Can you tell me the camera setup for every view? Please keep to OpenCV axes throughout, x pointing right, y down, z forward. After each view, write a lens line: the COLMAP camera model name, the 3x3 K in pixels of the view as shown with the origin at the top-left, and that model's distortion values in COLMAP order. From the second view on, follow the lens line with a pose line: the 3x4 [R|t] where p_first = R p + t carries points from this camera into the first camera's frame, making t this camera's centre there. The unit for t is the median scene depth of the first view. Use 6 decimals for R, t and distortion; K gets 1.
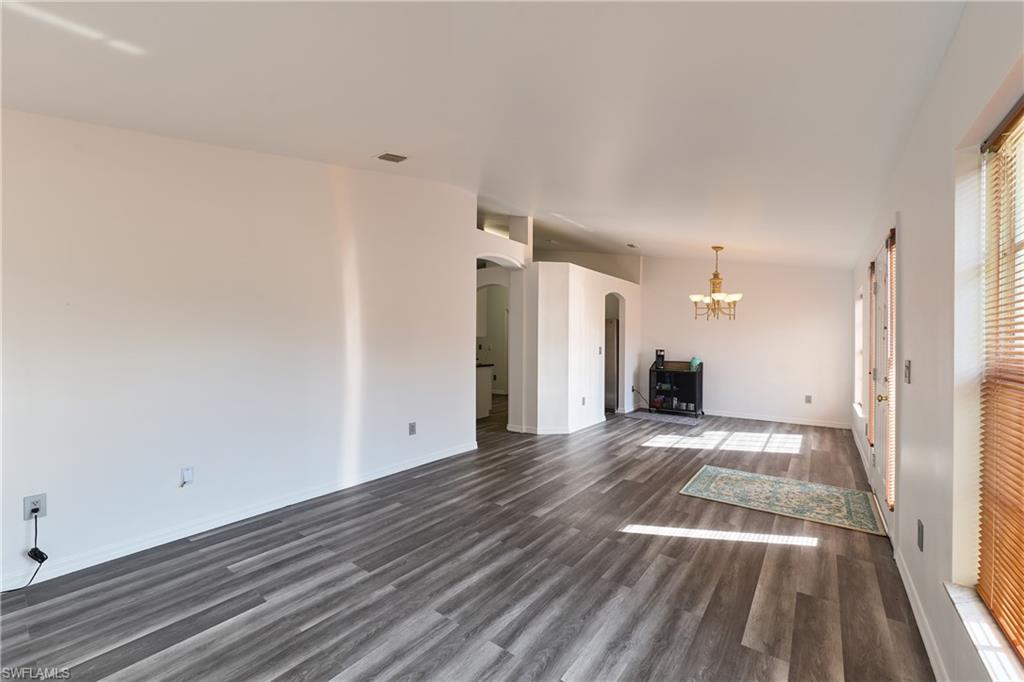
lens RADIAL K [[416.6, 0, 514.5], [0, 416.6, 337.4], [0, 0, 1]] dist [-0.010960, 0.003252]
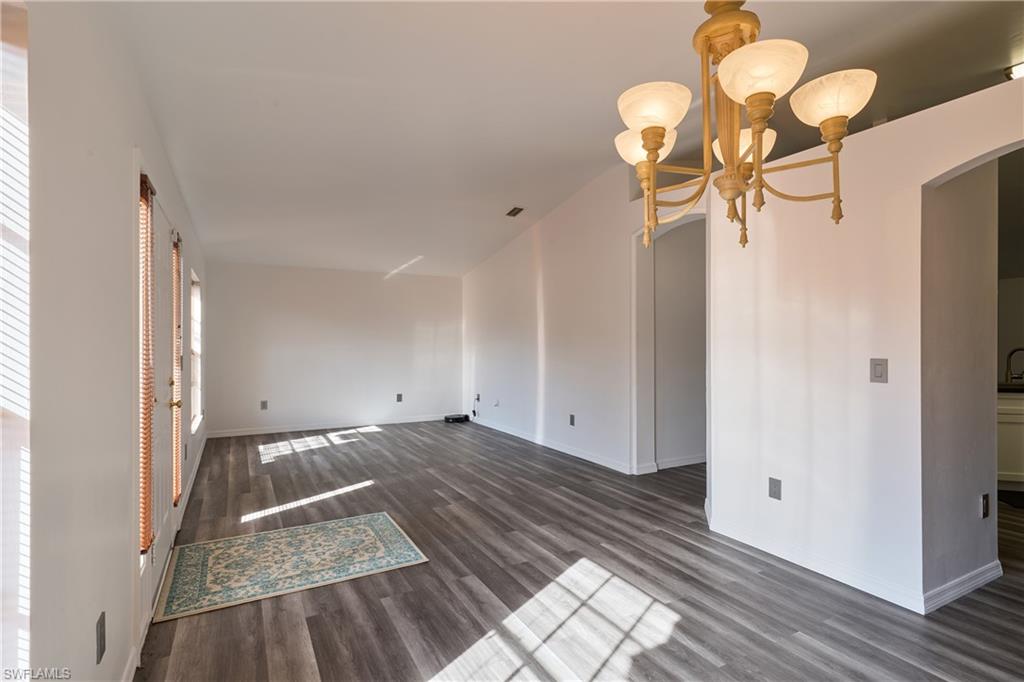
lens RADIAL K [[516.0, 0, 513.9], [0, 516.0, 345.3], [0, 0, 1]] dist [-0.000158, 0.000028]
pose [[-0.424982, 0.003662, -0.905194, 1.379811], [0.006816, 0.999976, 0.000845, 0.020909], [0.905176, -0.005810, -0.424997, 1.859290]]
